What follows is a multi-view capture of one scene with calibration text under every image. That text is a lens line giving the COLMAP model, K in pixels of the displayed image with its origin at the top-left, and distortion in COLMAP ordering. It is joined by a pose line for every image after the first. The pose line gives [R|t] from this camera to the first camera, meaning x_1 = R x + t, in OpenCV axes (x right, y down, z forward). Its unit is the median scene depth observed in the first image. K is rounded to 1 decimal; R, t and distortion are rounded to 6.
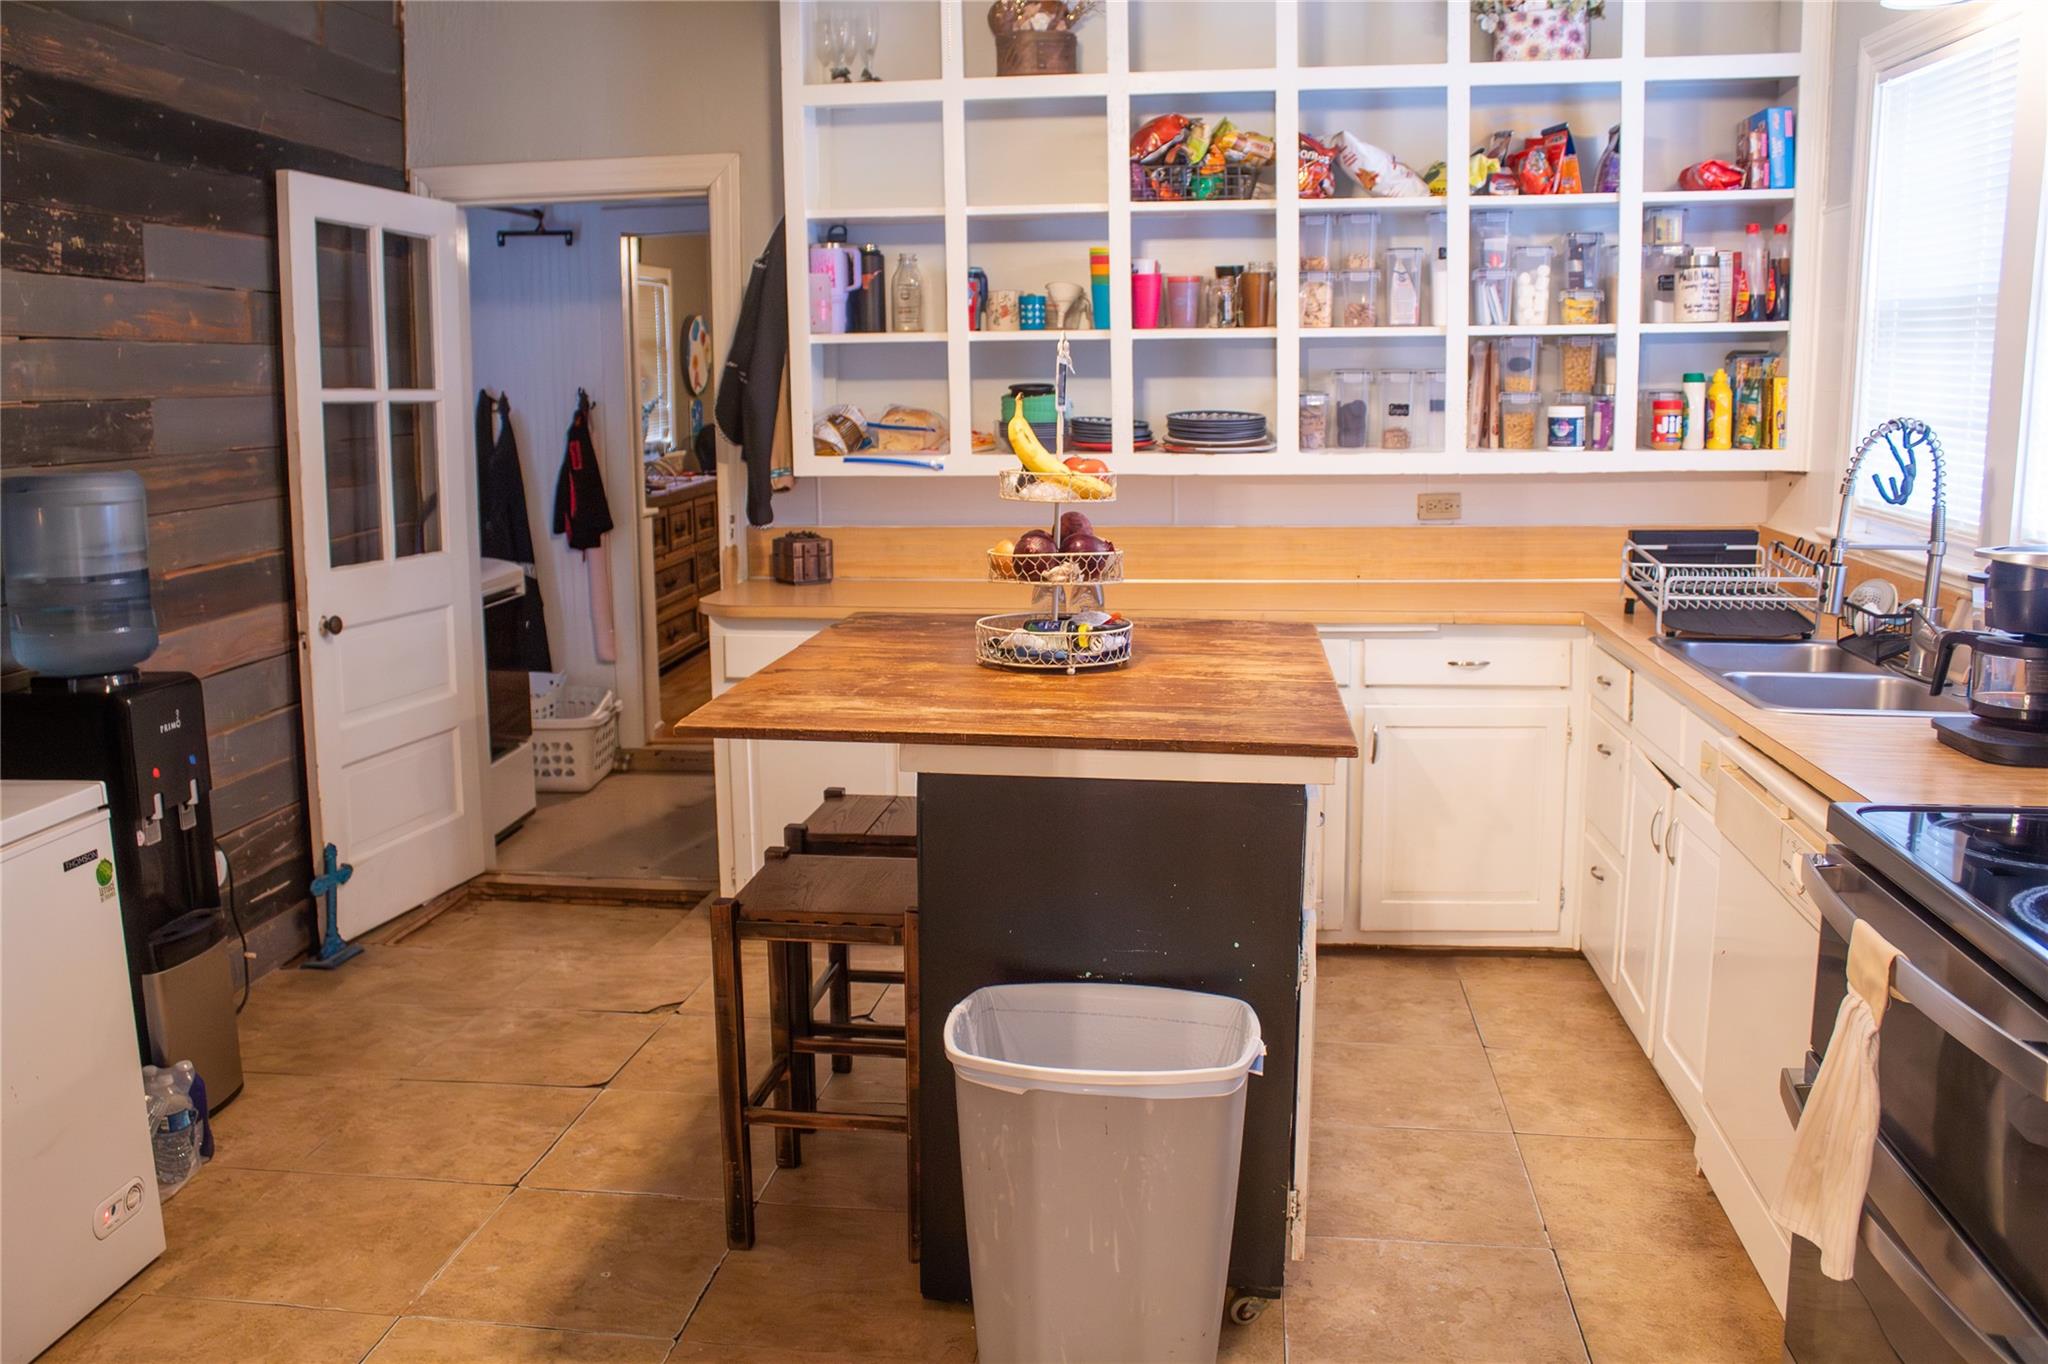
lens RADIAL K [[1701.6, 0, 1018.7], [0, 1701.6, 680.8], [0, 0, 1]] dist [-0.157311, 0.137784]
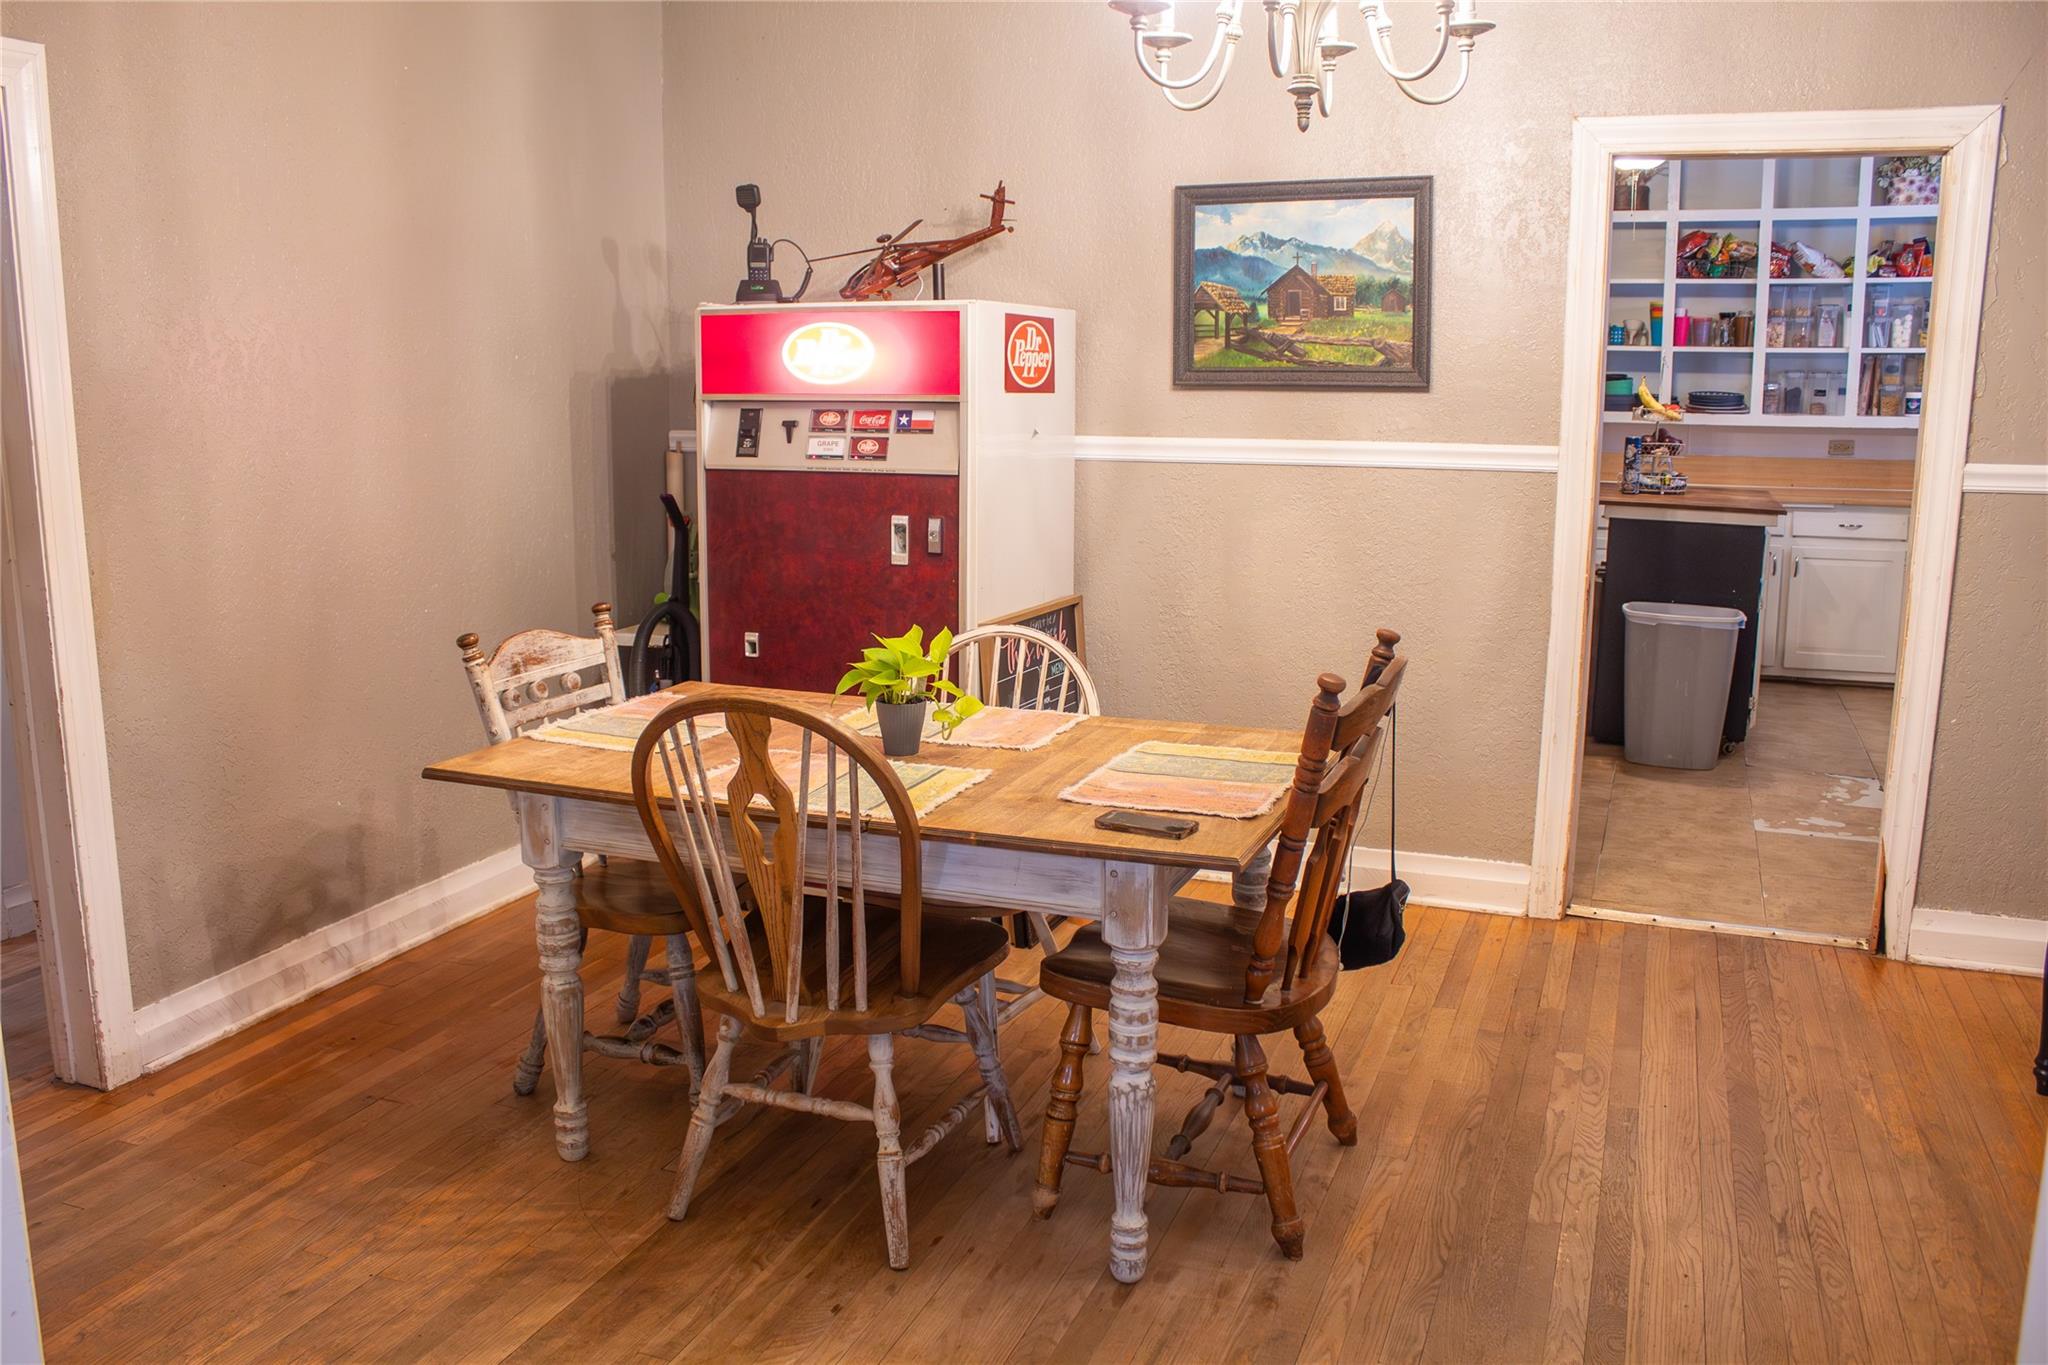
lens RADIAL K [[1701.6, 0, 1012.4], [0, 1701.6, 678.7], [0, 0, 1]] dist [-0.157311, 0.137784]
pose [[0.969157, 0.058169, -0.239483, -0.183440], [-0.057593, 0.998296, 0.009407, 0.187607], [0.239622, 0.004675, 0.970855, -0.971998]]
